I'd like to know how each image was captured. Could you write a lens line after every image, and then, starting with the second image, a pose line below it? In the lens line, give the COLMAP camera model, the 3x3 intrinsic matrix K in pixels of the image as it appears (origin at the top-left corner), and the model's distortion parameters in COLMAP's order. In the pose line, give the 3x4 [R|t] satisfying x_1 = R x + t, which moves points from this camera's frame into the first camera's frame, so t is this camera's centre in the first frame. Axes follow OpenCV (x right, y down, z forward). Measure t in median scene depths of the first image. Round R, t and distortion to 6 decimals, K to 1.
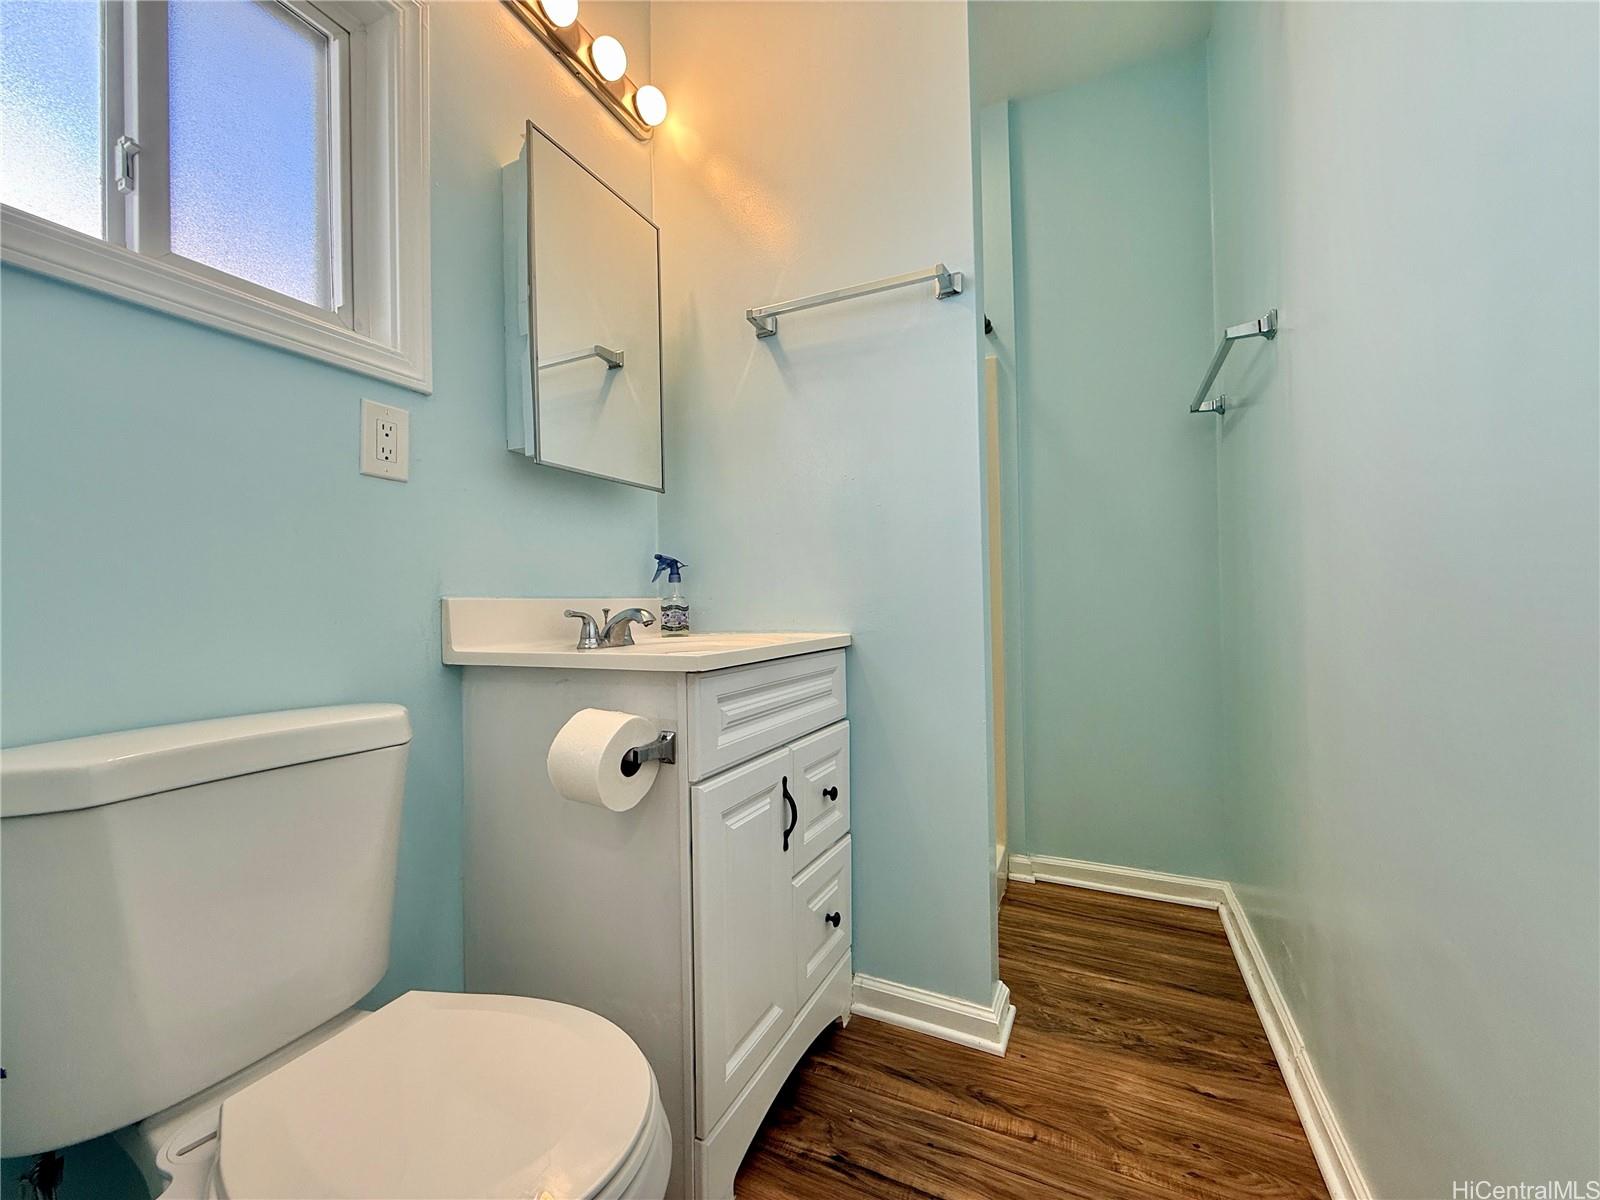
lens RADIAL K [[628.2, 0, 765.9], [0, 628.2, 599.9], [0, 0, 1]] dist [-0.001294, -0.000371]
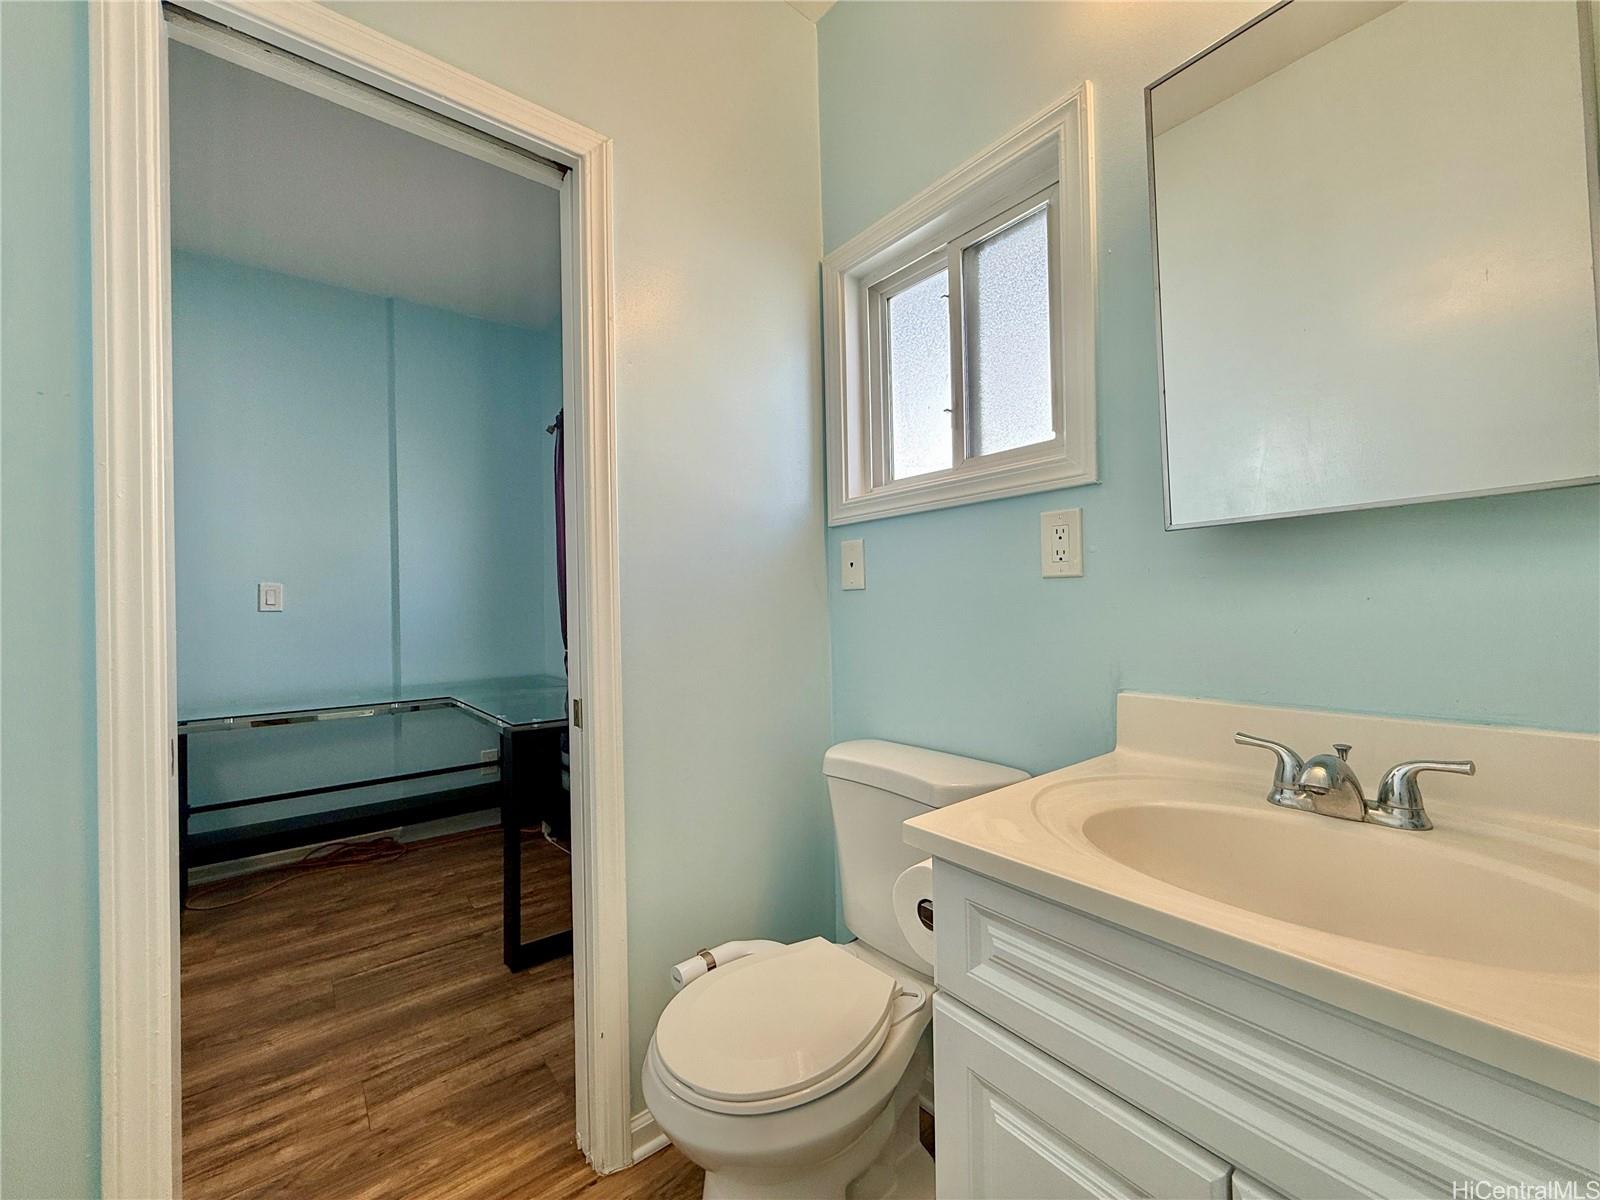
lens RADIAL K [[641.6, 0, 800.0], [0, 641.6, 600.0], [0, 0, 1]] dist [-0.001381, -0.000188]
pose [[-0.447722, 0.025313, -0.893814, 0.599510], [0.034040, 0.999357, 0.011251, -0.182583], [0.893524, -0.025389, -0.448296, 1.092257]]
